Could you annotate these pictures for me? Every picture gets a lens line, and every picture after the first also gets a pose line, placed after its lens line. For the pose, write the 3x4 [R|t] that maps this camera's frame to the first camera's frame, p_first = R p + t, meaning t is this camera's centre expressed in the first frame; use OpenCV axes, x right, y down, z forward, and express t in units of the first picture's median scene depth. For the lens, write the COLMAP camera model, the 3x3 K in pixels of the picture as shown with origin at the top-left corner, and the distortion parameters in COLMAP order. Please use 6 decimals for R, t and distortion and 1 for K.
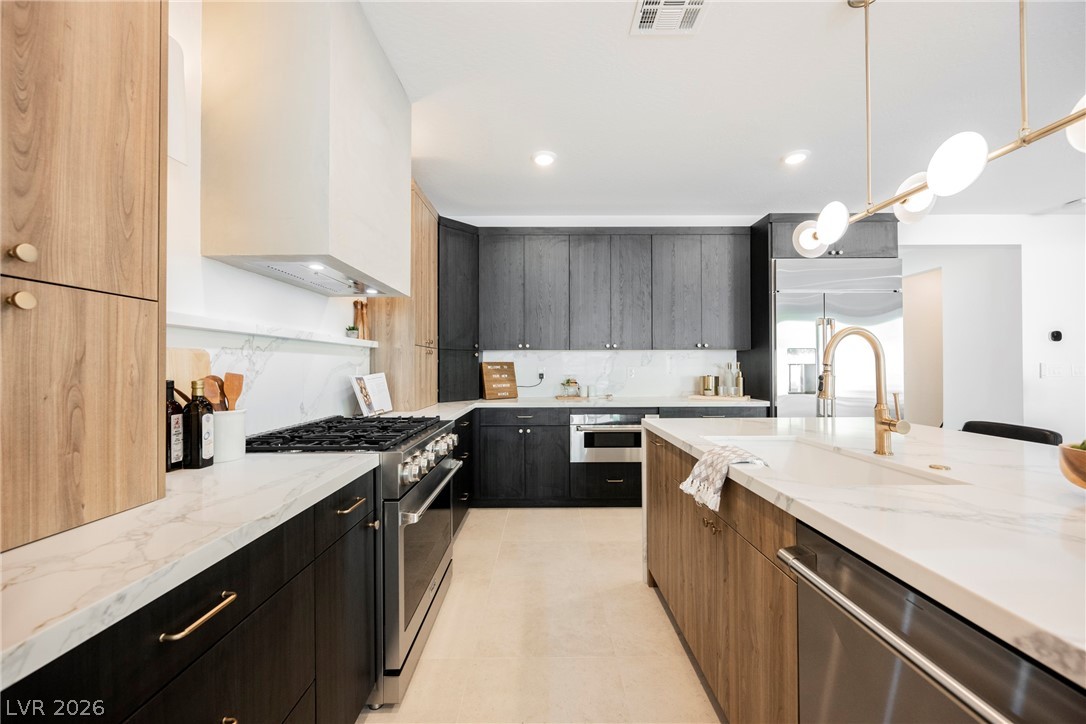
lens RADIAL K [[424.0, 0, 545.1], [0, 424.0, 361.7], [0, 0, 1]] dist [-0.001415, 0.000301]
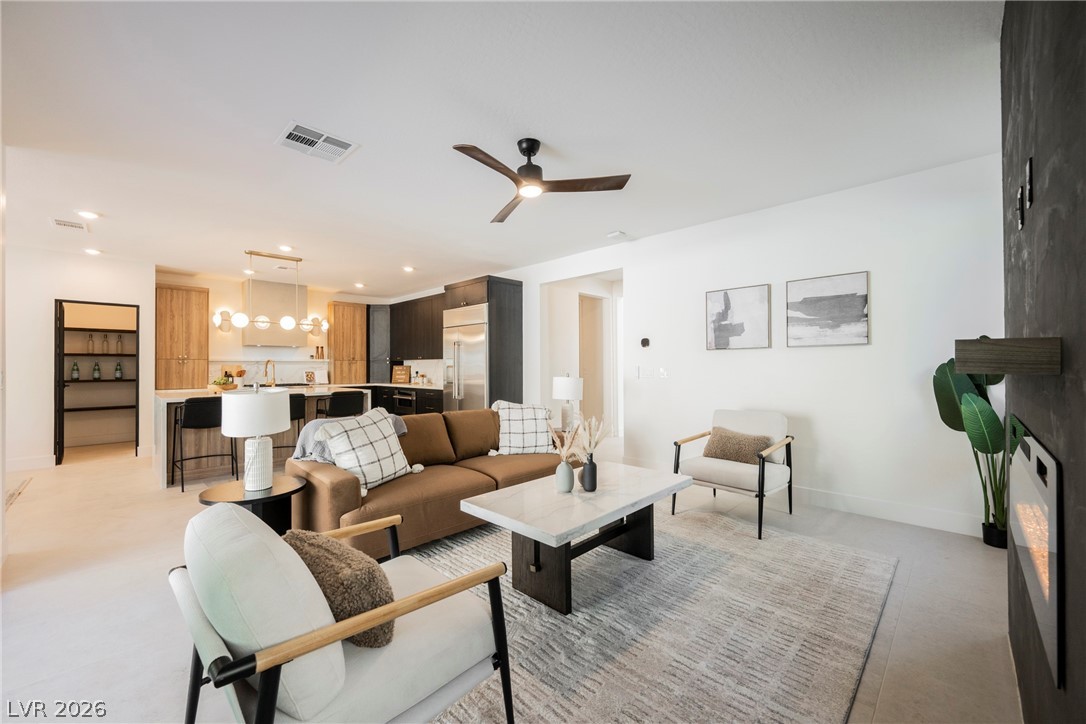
lens RADIAL K [[424.0, 0, 540.0], [0, 424.0, 364.1], [0, 0, 1]] dist [-0.001415, 0.000301]
pose [[0.713102, -0.003764, -0.701050, 1.951664], [0.010069, 0.999937, 0.004874, -0.011048], [0.700987, -0.010535, 0.713096, -0.031466]]
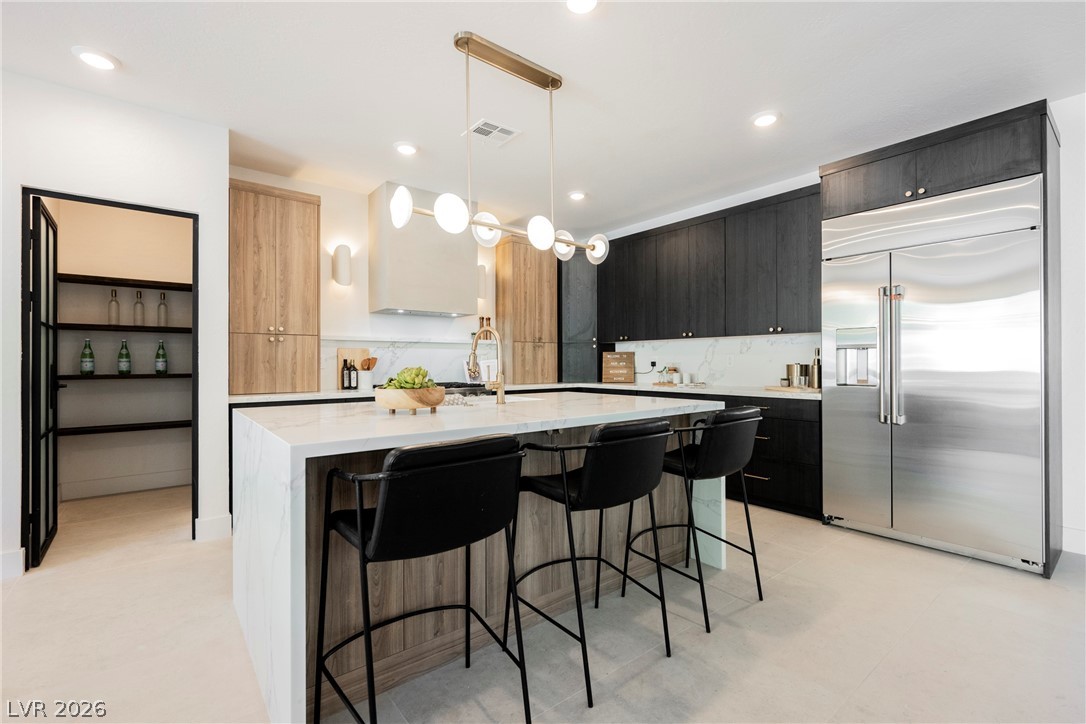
lens RADIAL K [[480.2, 0, 544.7], [0, 480.2, 360.5], [0, 0, 1]] dist [0.000621, 0.000457]
pose [[0.624115, -0.002084, -0.781330, 0.848988], [0.010323, 0.999931, 0.005579, 0.015867], [0.781264, -0.011547, 0.624094, -0.005479]]
